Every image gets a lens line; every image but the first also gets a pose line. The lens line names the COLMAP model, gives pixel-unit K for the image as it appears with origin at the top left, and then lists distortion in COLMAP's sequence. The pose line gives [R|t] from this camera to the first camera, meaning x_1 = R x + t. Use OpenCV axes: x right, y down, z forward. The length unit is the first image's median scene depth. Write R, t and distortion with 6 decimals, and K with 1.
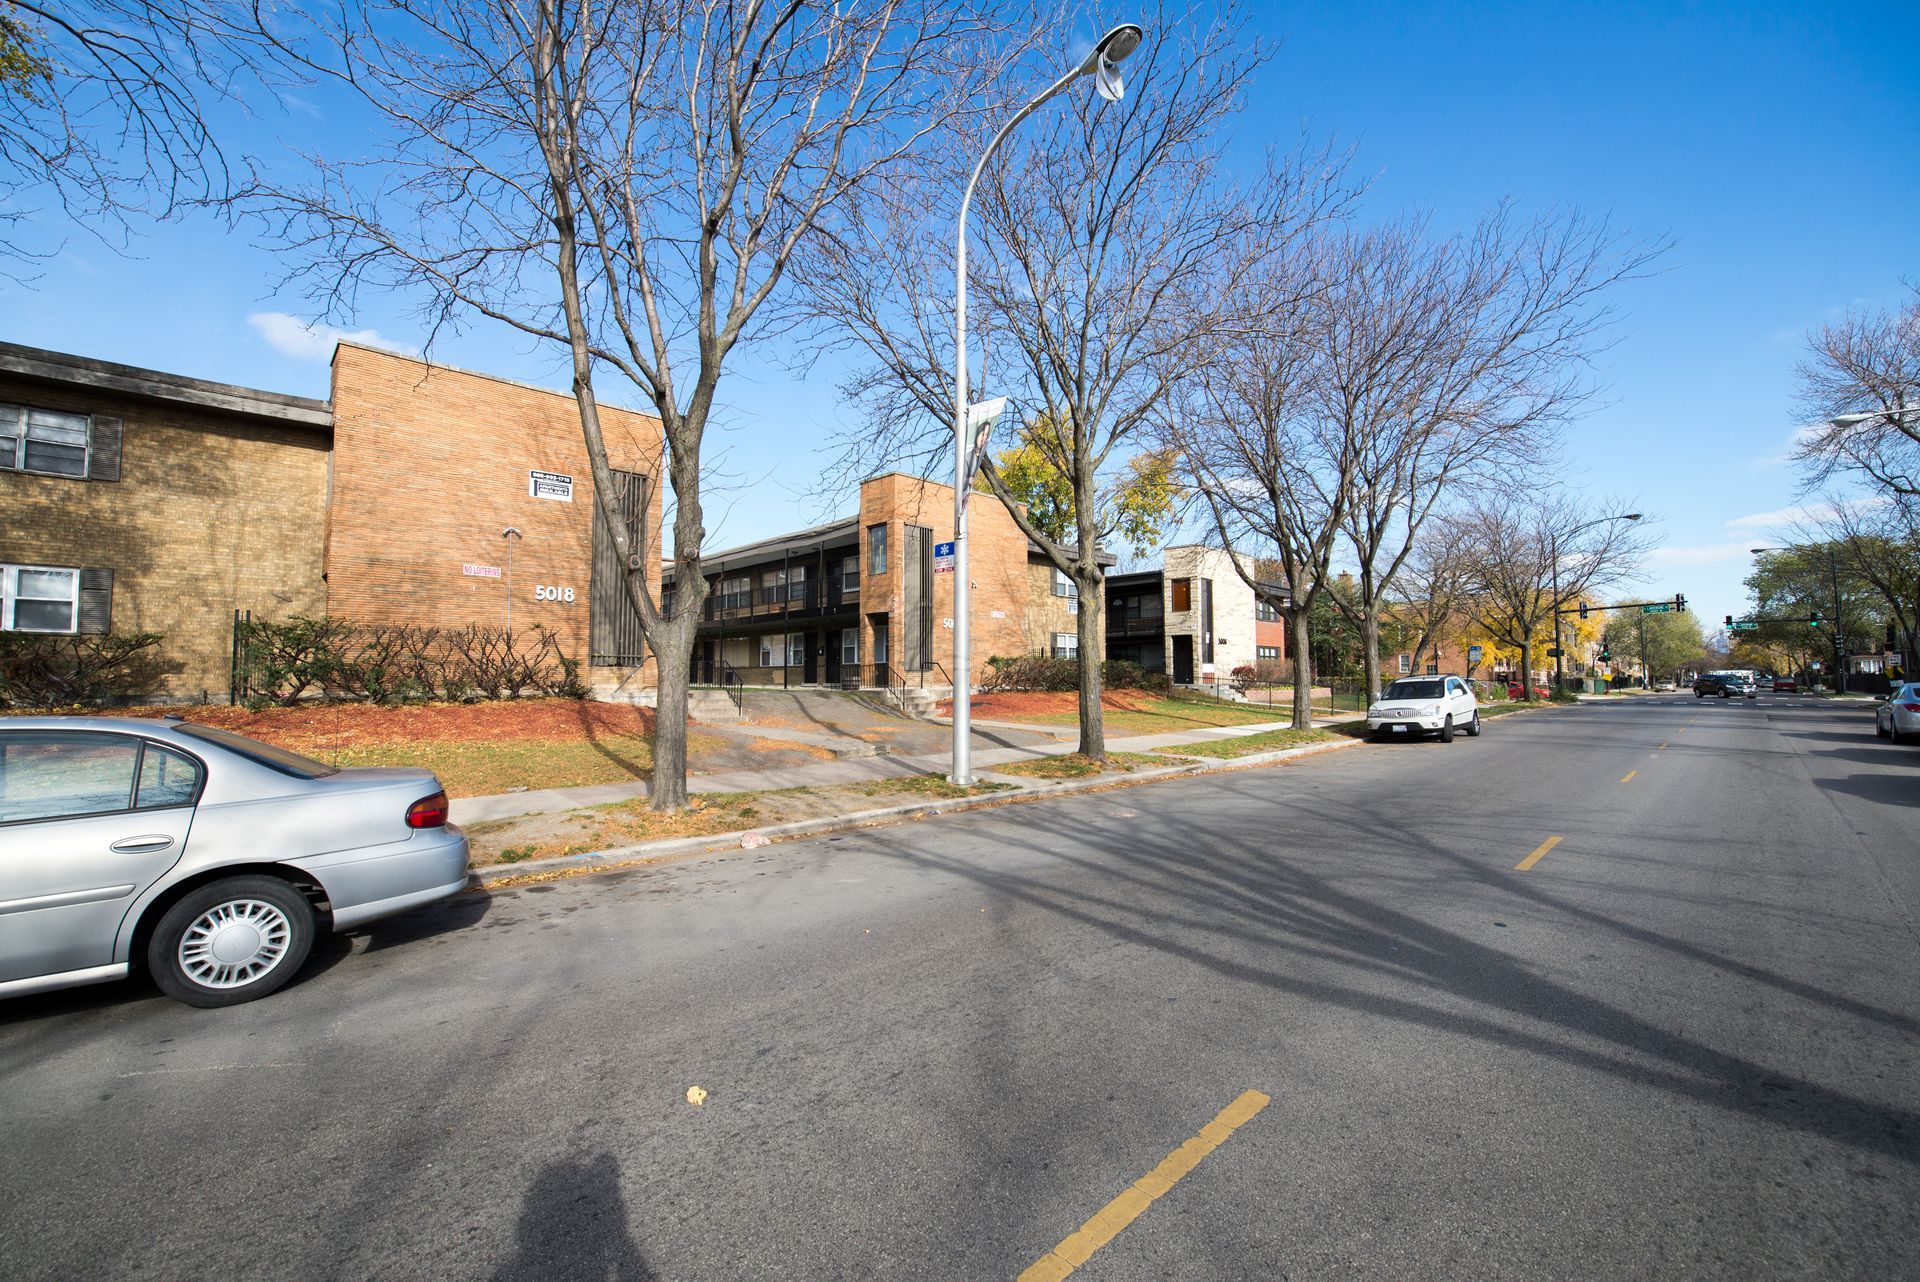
lens RADIAL K [[764.5, 0, 963.3], [0, 764.5, 637.4], [0, 0, 1]] dist [-0.019553, -0.001138]
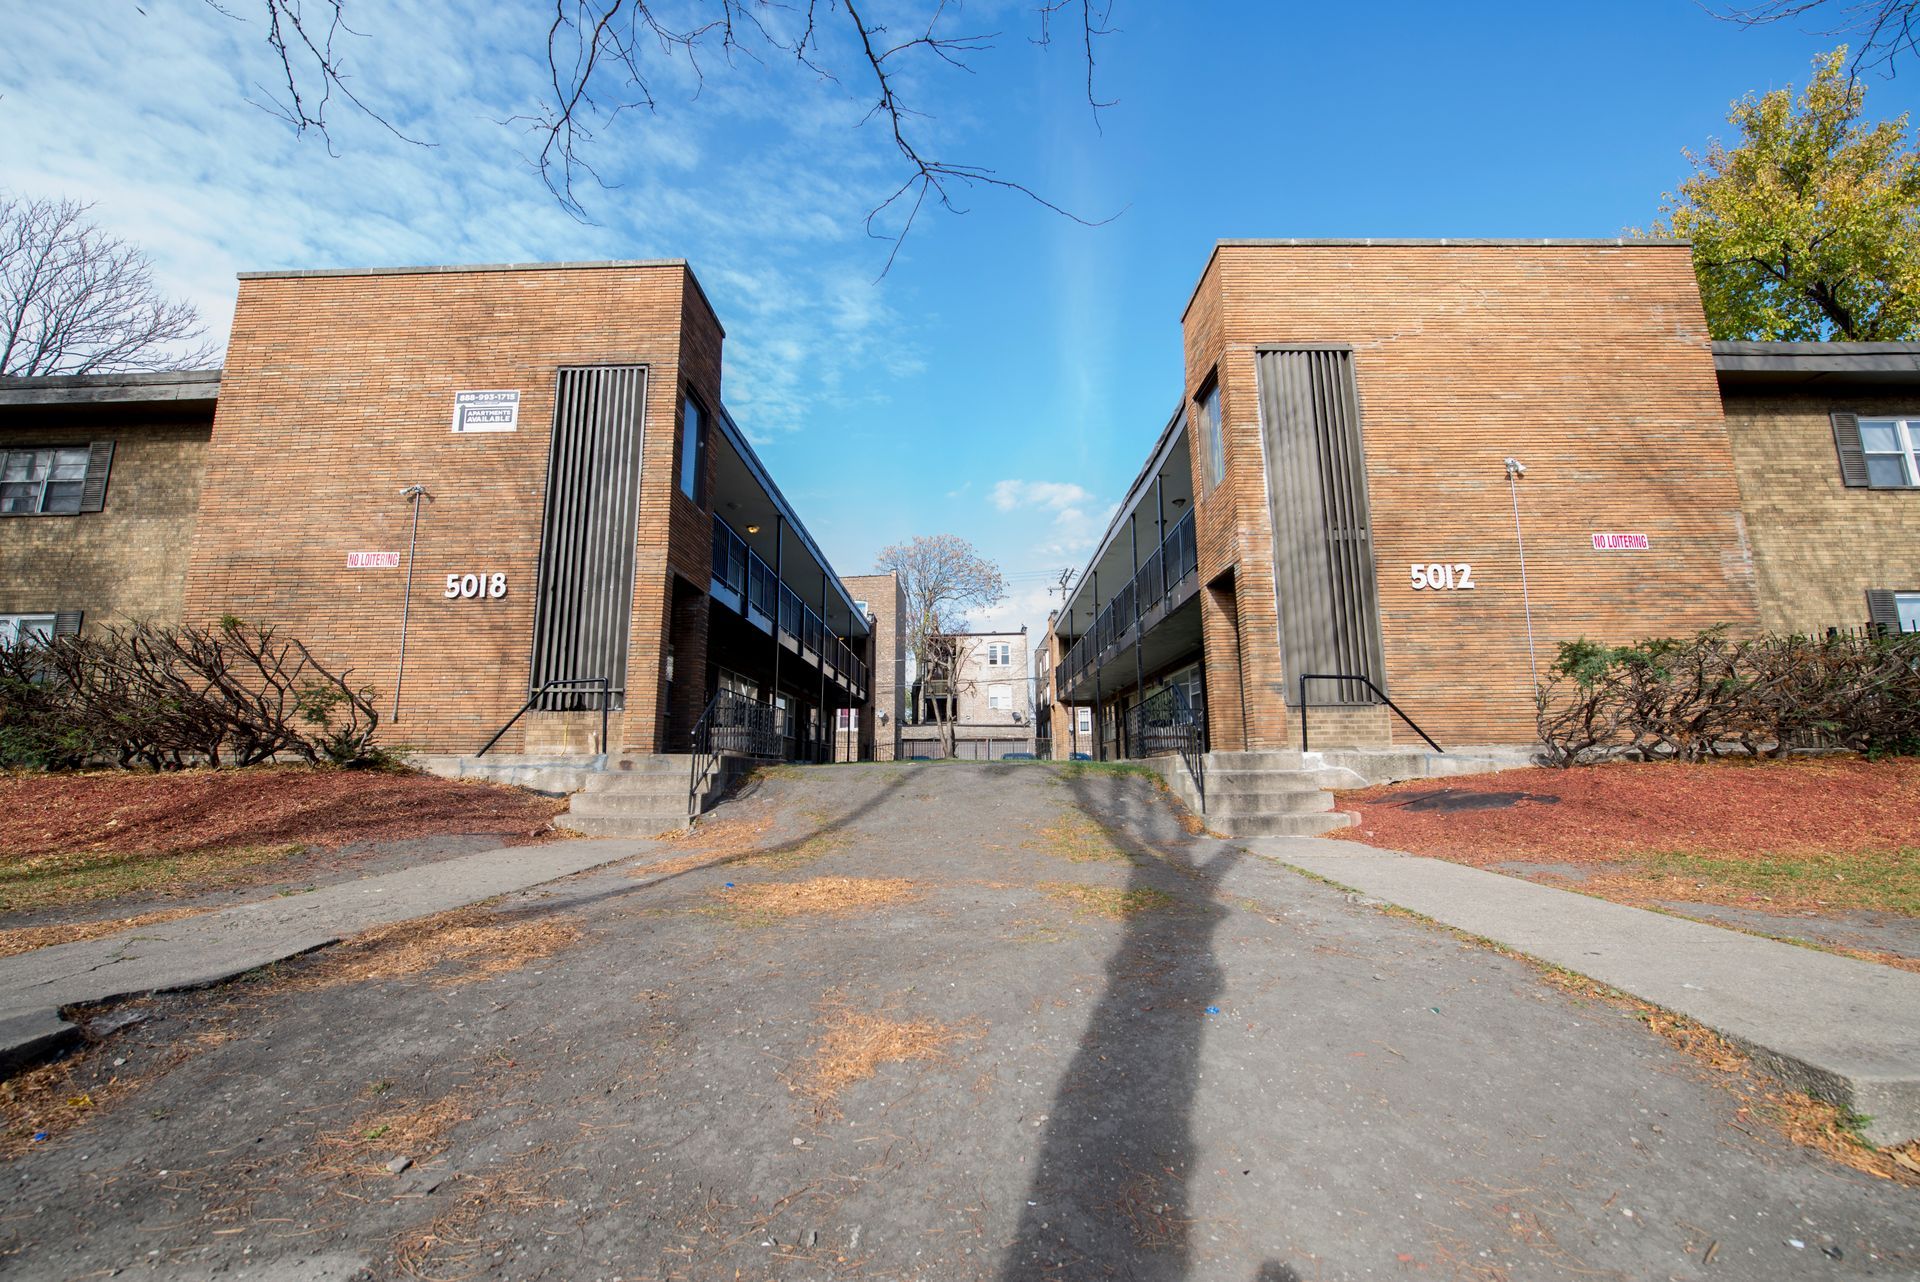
lens RADIAL K [[764.5, 0, 961.5], [0, 764.5, 643.6], [0, 0, 1]] dist [-0.019553, -0.001138]
pose [[0.696073, -0.119331, -0.707985, 0.117144], [0.045466, 0.991438, -0.122406, 0.071136], [0.716530, 0.053014, 0.695539, 0.854965]]
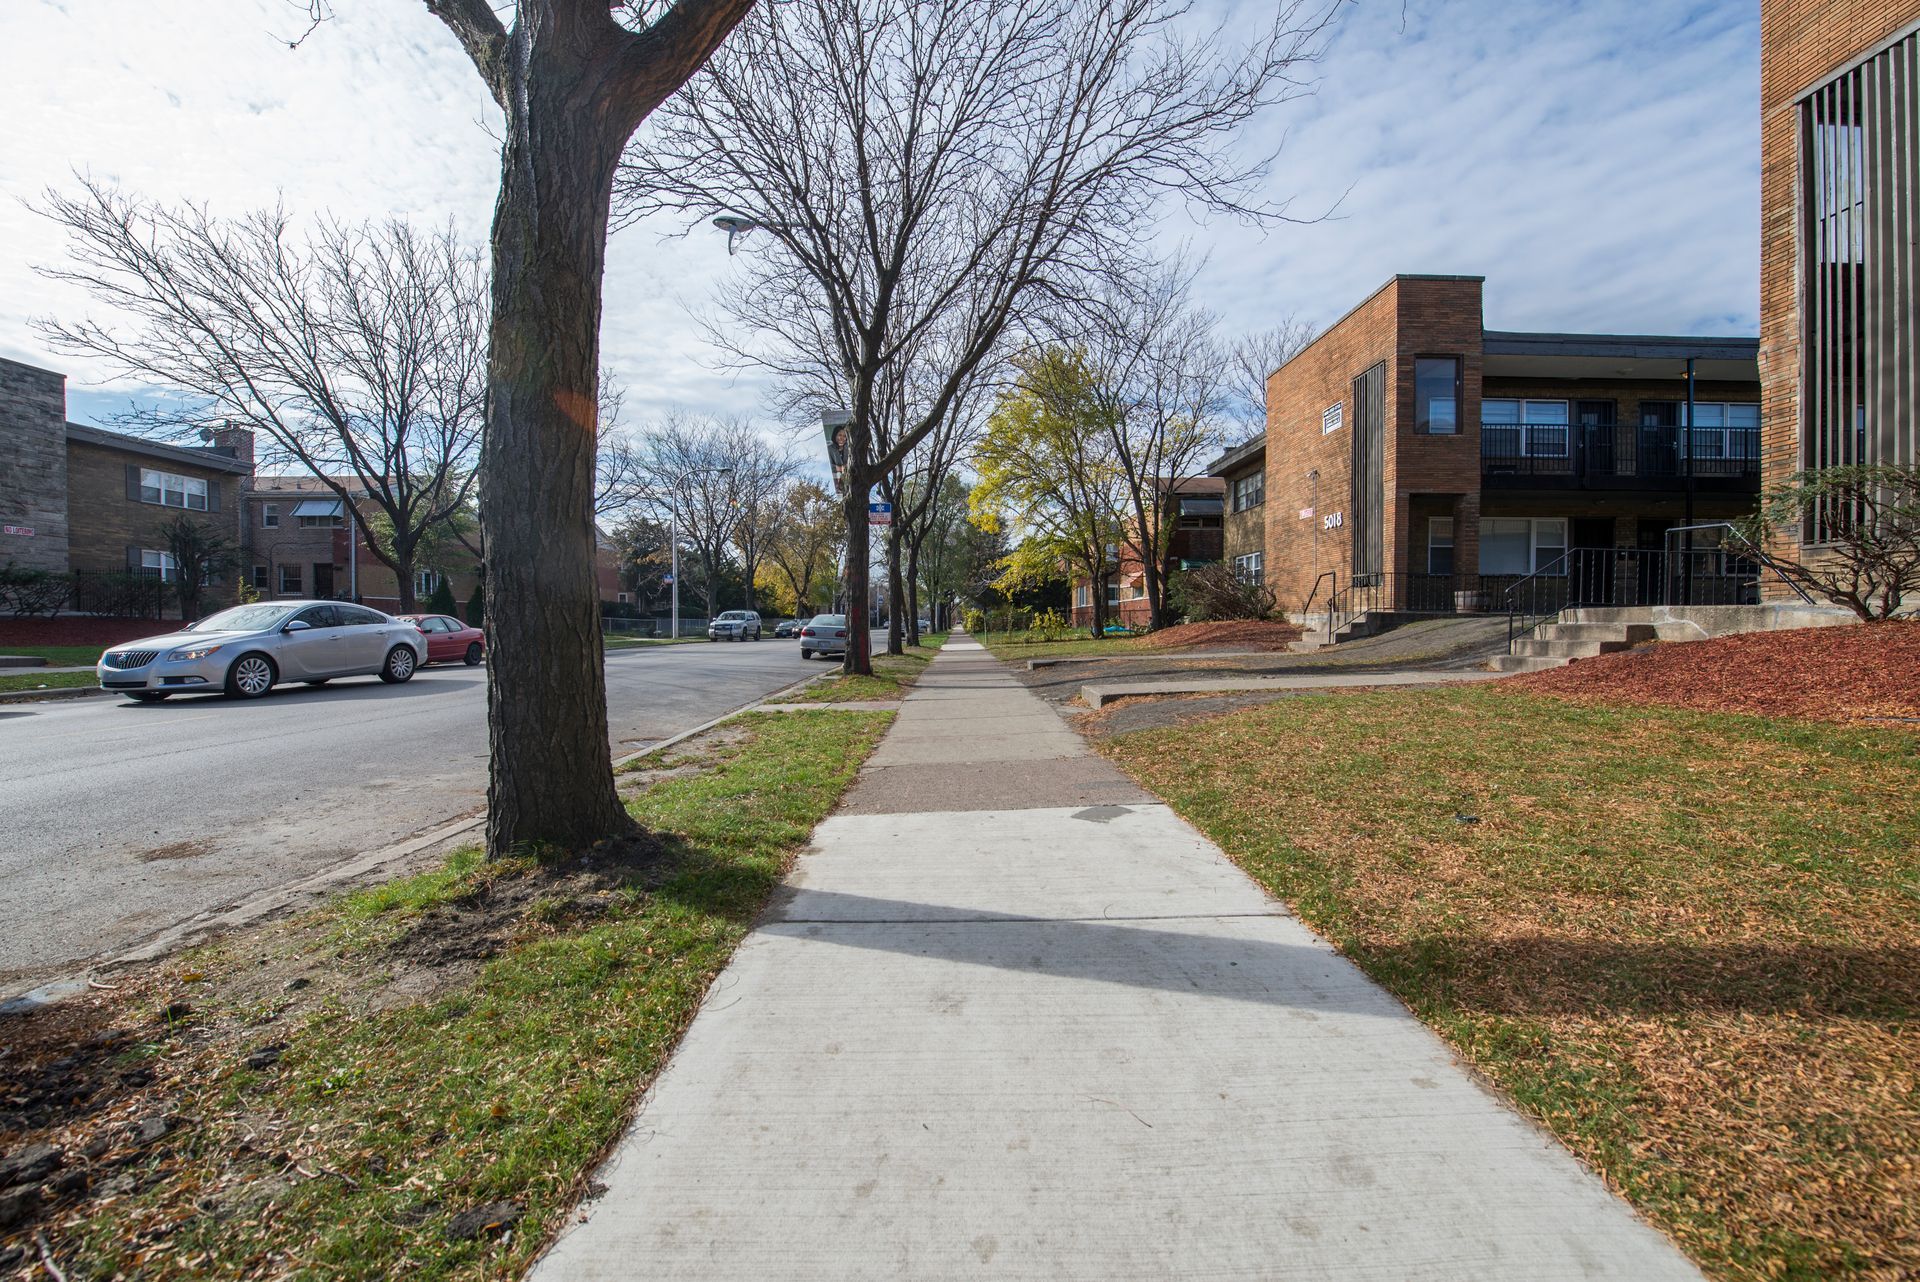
lens RADIAL K [[764.5, 0, 962.3], [0, 764.5, 636.7], [0, 0, 1]] dist [-0.019553, -0.001138]
pose [[-0.695698, 0.014708, -0.718184, 0.562257], [0.041289, 0.998956, -0.019539, 0.099474], [0.717147, -0.043246, -0.695579, 1.335317]]
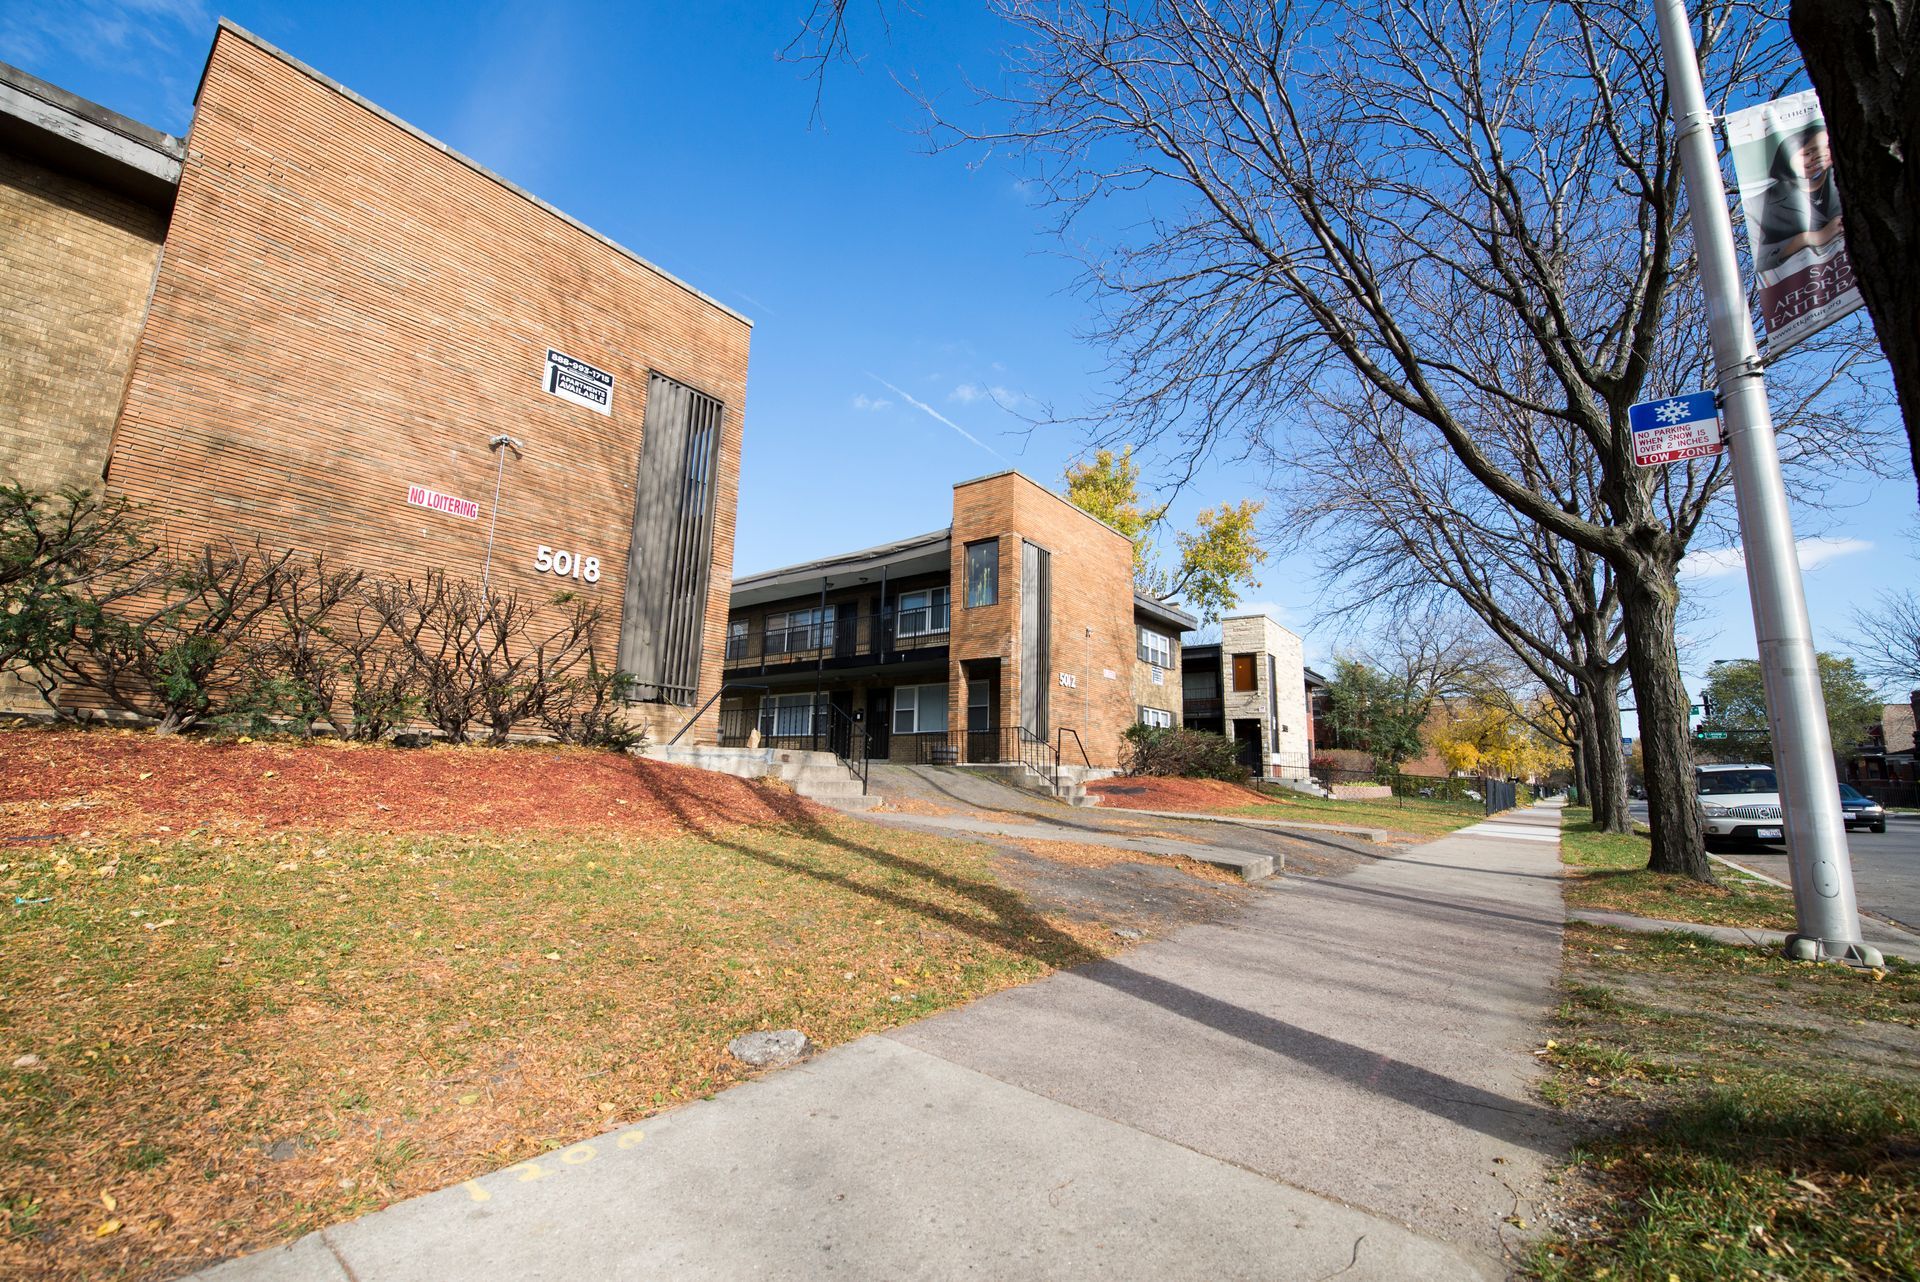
lens RADIAL K [[764.5, 0, 961.4], [0, 764.5, 640.2], [0, 0, 1]] dist [-0.019553, -0.001138]
pose [[0.990758, 0.050104, 0.126046, -0.313355], [-0.034506, 0.991804, -0.123017, 0.055894], [-0.131176, 0.117531, 0.984367, 0.411174]]
